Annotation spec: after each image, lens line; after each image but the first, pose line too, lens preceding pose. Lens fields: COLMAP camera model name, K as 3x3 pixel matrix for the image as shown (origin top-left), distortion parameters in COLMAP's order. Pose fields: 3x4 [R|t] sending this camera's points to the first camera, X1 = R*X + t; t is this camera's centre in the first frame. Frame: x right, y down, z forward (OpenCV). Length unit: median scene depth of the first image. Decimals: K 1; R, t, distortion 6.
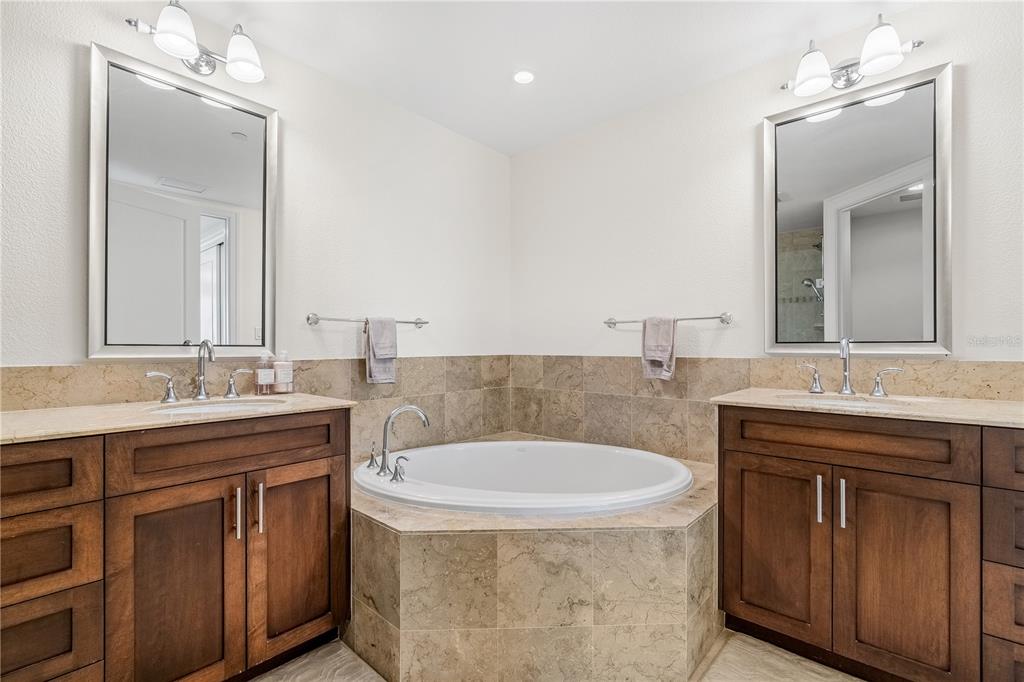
lens RADIAL K [[445.2, 0, 509.2], [0, 445.2, 345.7], [0, 0, 1]] dist [-0.001055, -0.000790]
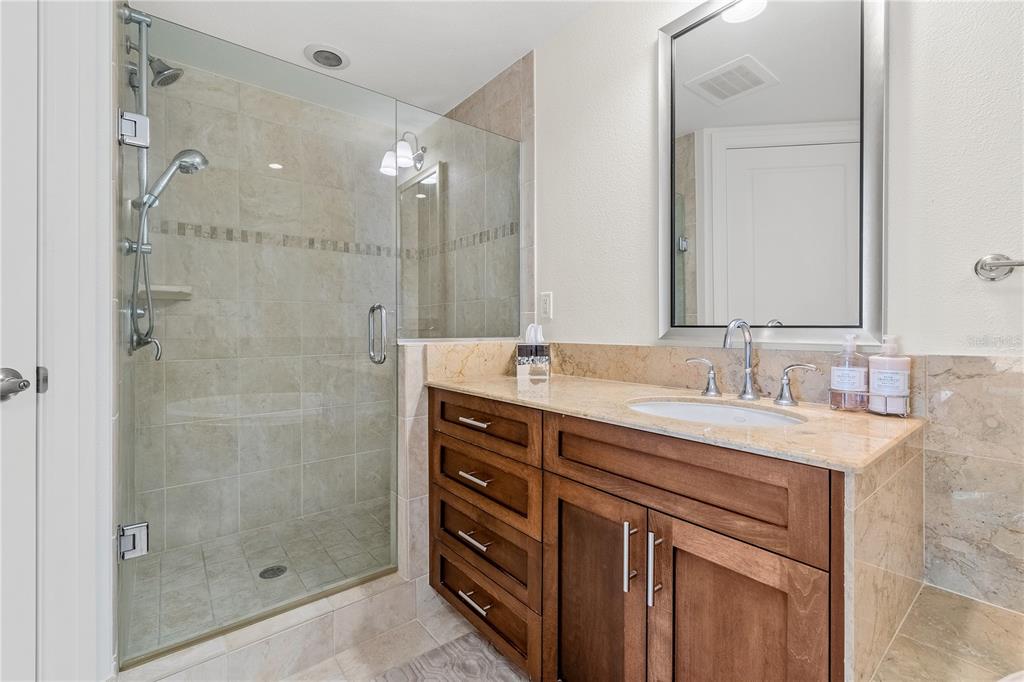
lens RADIAL K [[445.2, 0, 509.4], [0, 445.2, 330.0], [0, 0, 1]] dist [-0.001055, -0.000790]
pose [[-0.165936, 0.003440, -0.986130, 0.133289], [0.002876, 0.999991, 0.003004, 0.001773], [0.986132, -0.002338, -0.165945, 0.872312]]
